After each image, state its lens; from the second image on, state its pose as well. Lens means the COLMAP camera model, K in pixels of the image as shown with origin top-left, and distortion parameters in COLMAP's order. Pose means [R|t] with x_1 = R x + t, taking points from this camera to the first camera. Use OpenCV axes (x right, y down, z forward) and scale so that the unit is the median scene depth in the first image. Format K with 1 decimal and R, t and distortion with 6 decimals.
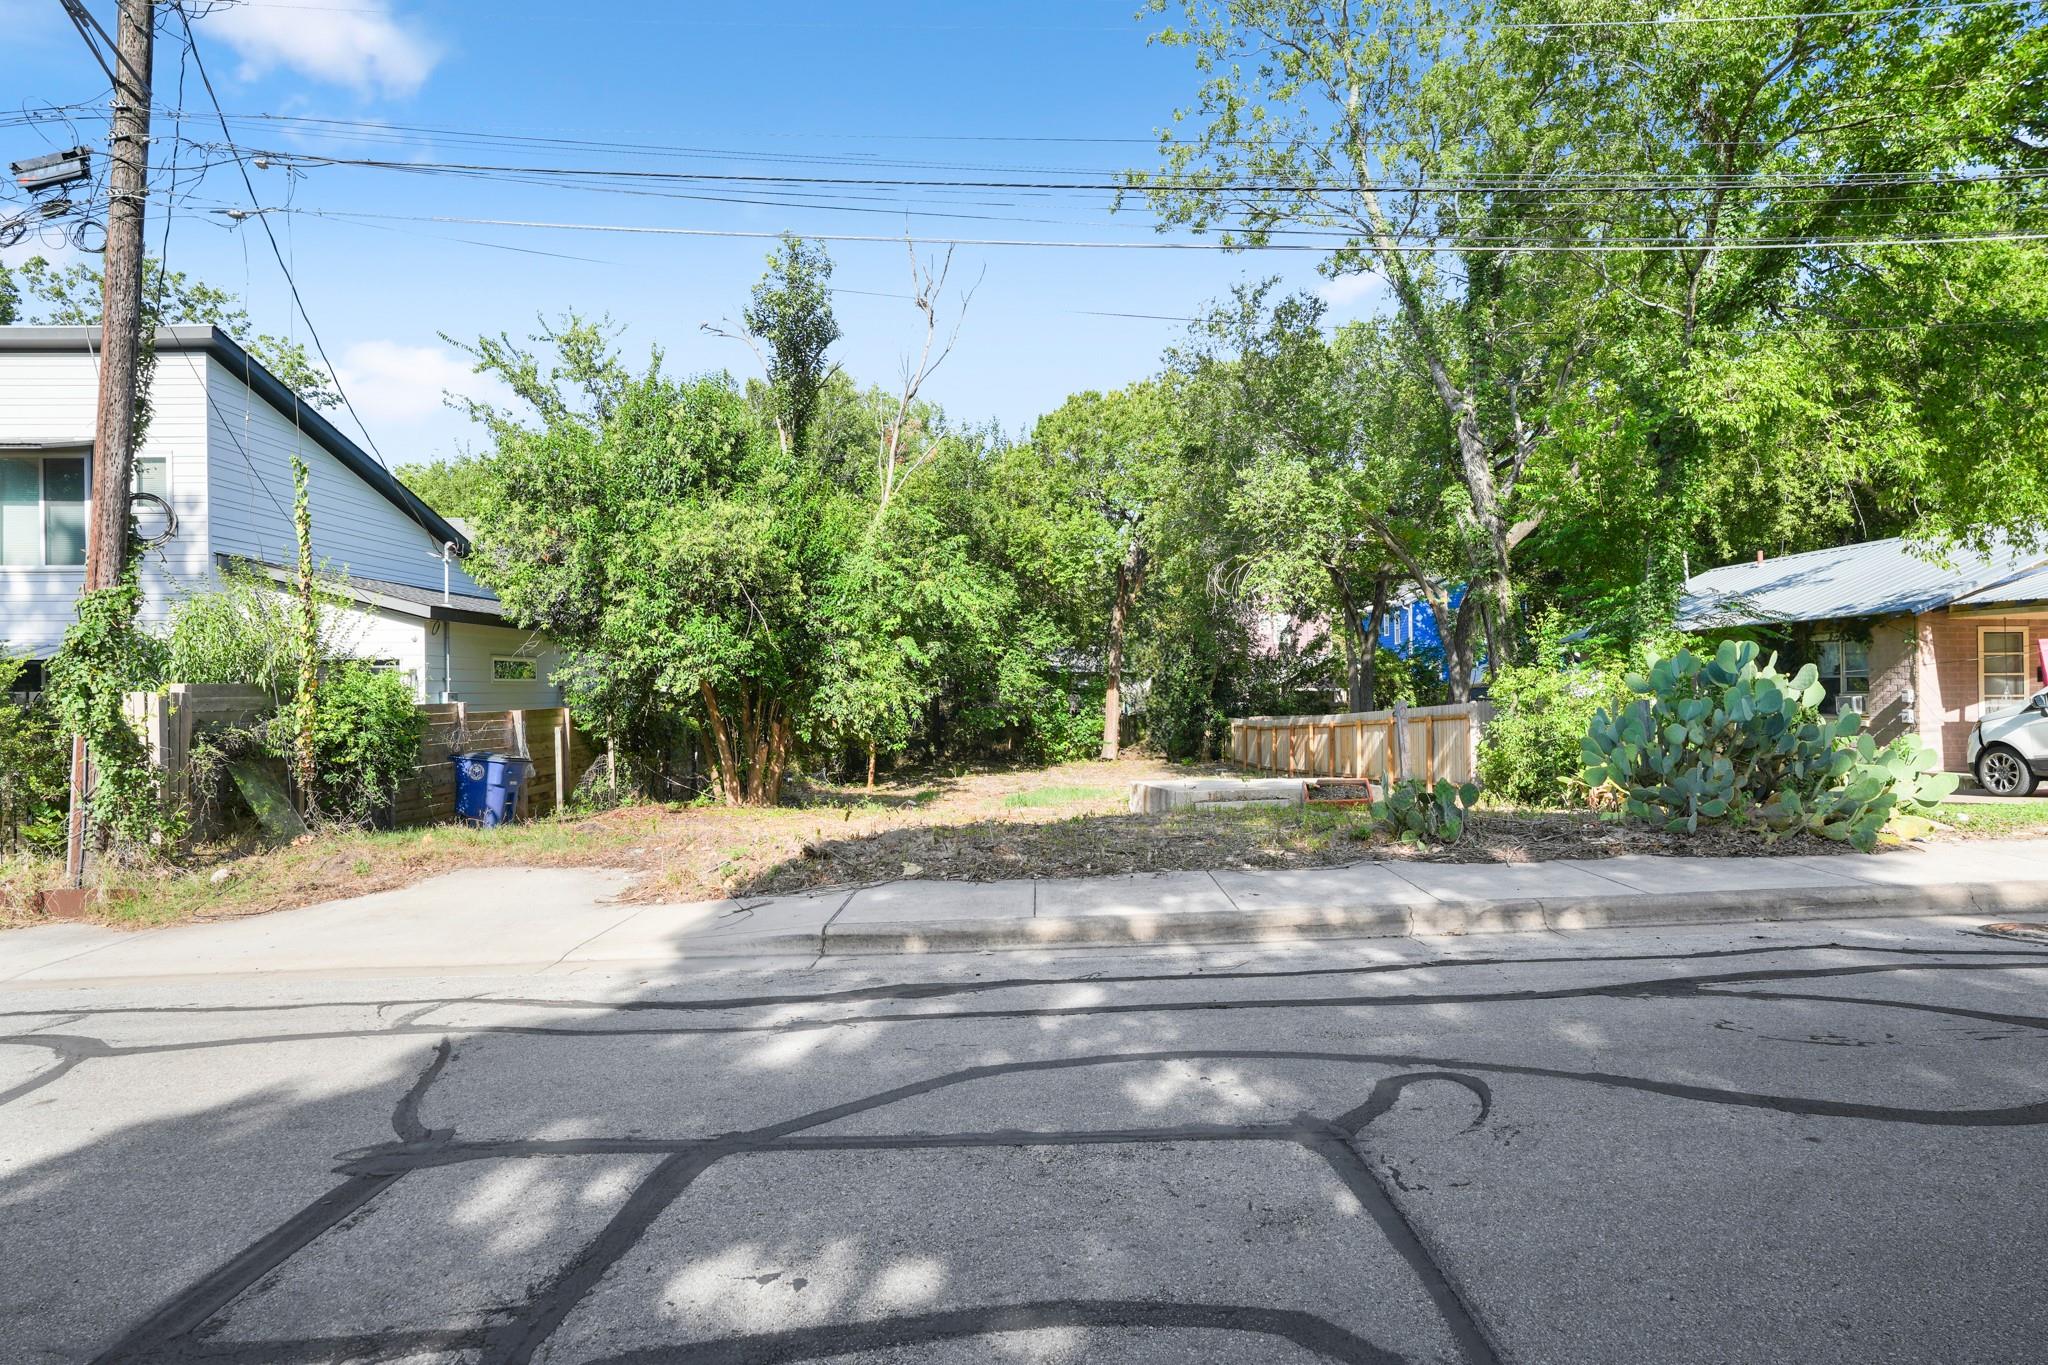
lens RADIAL K [[1120.2, 0, 1025.6], [0, 1120.2, 689.5], [0, 0, 1]] dist [0.002160, 0.000023]
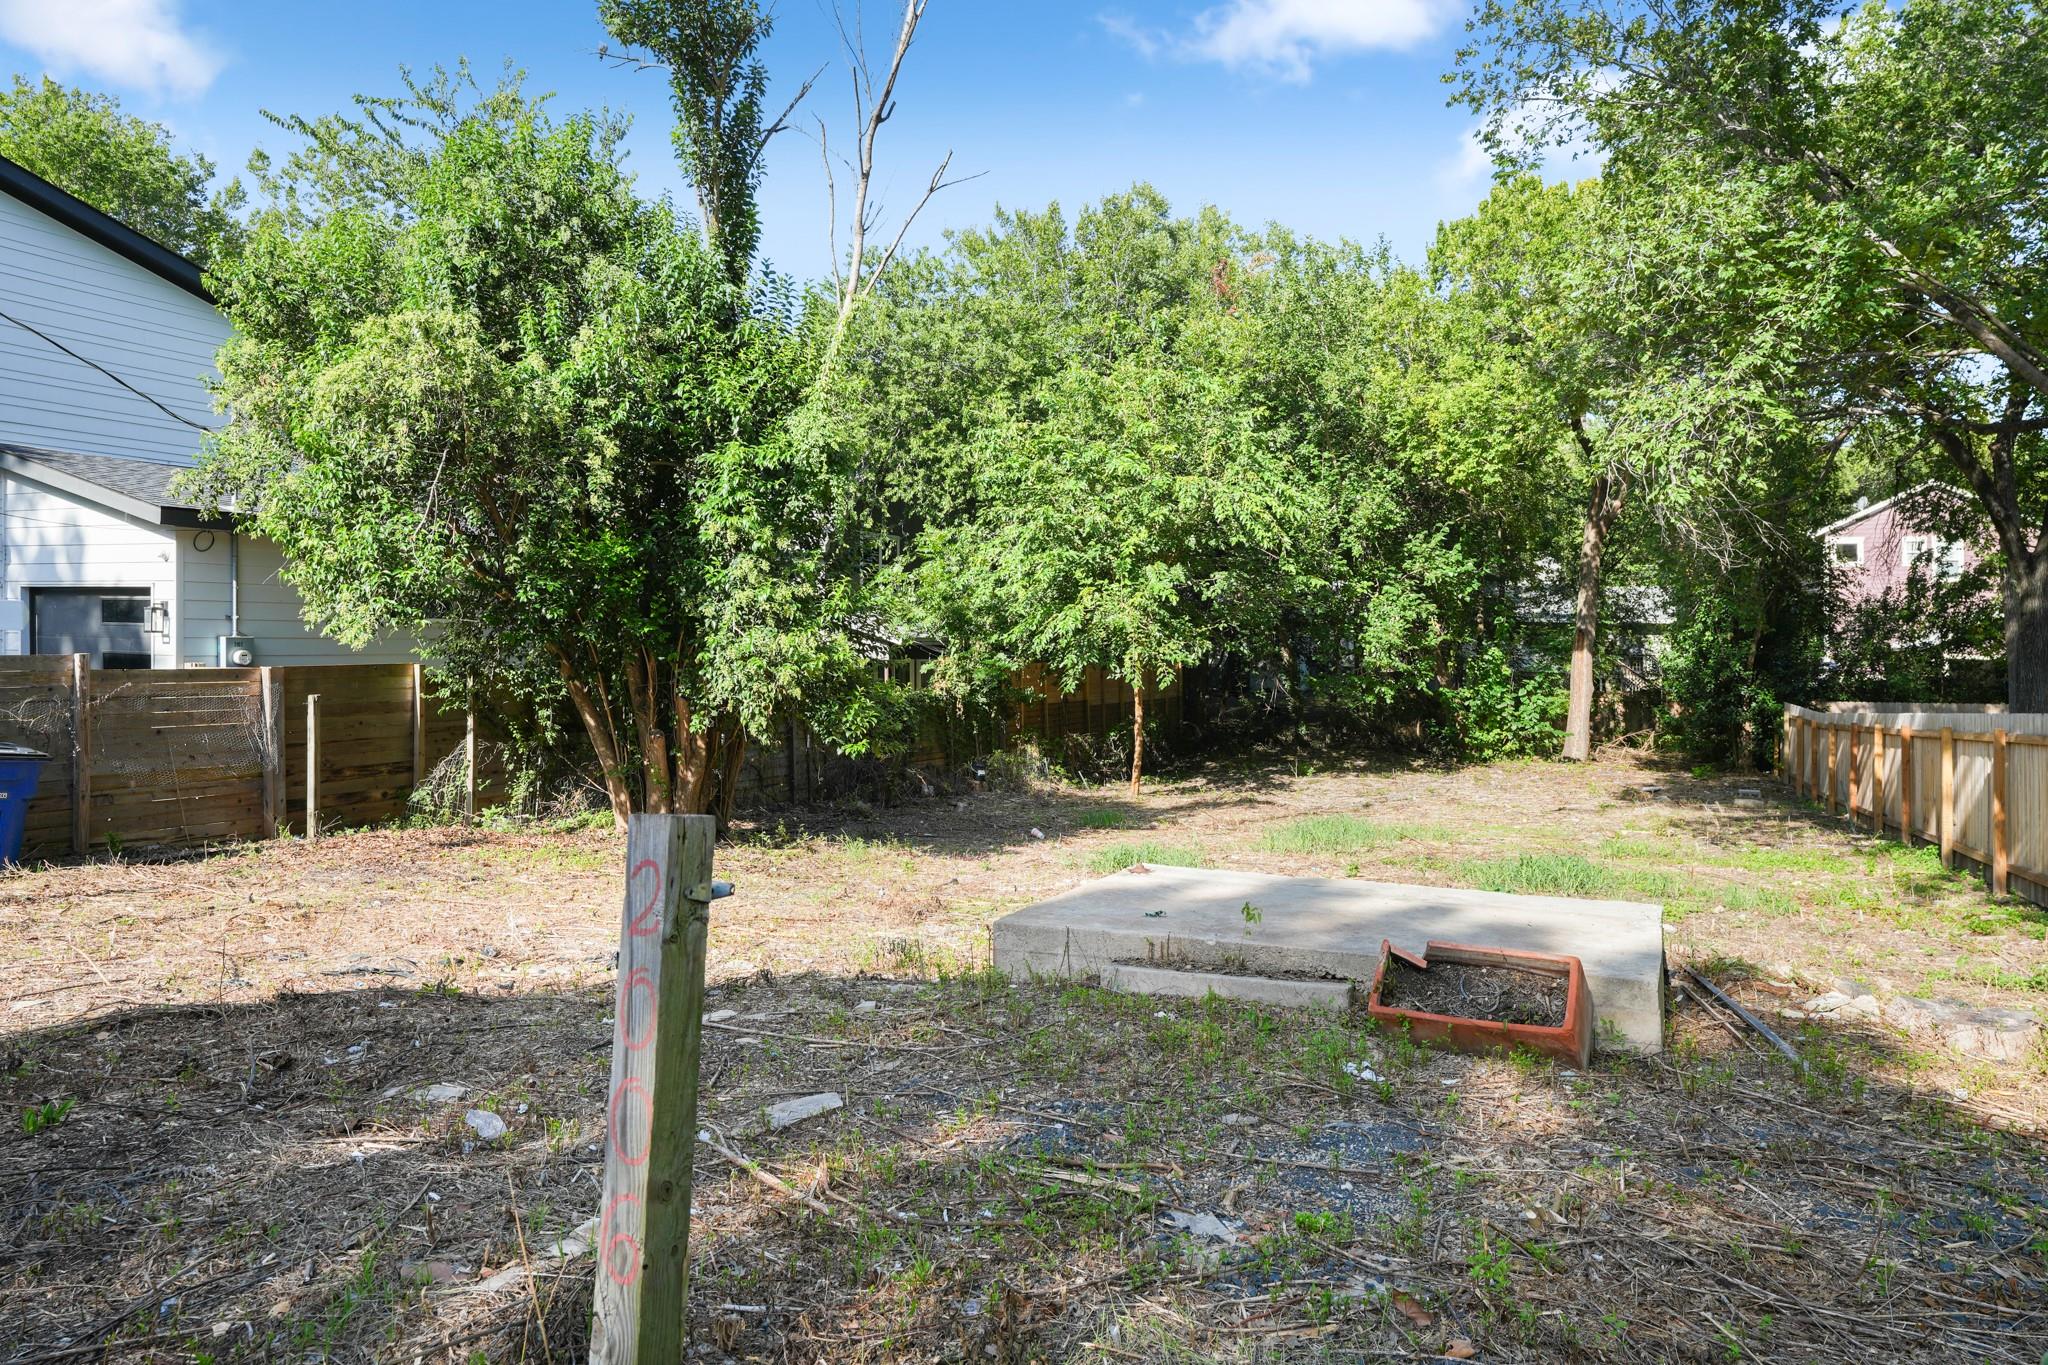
lens RADIAL K [[1352.0, 0, 997.2], [0, 1352.0, 618.6], [0, 0, 1]] dist [-0.003867, 0.000190]
pose [[0.912836, 0.015635, -0.408027, 0.124607], [-0.021302, 0.999729, -0.009348, -0.005456], [0.407770, 0.017225, 0.912922, 0.231921]]
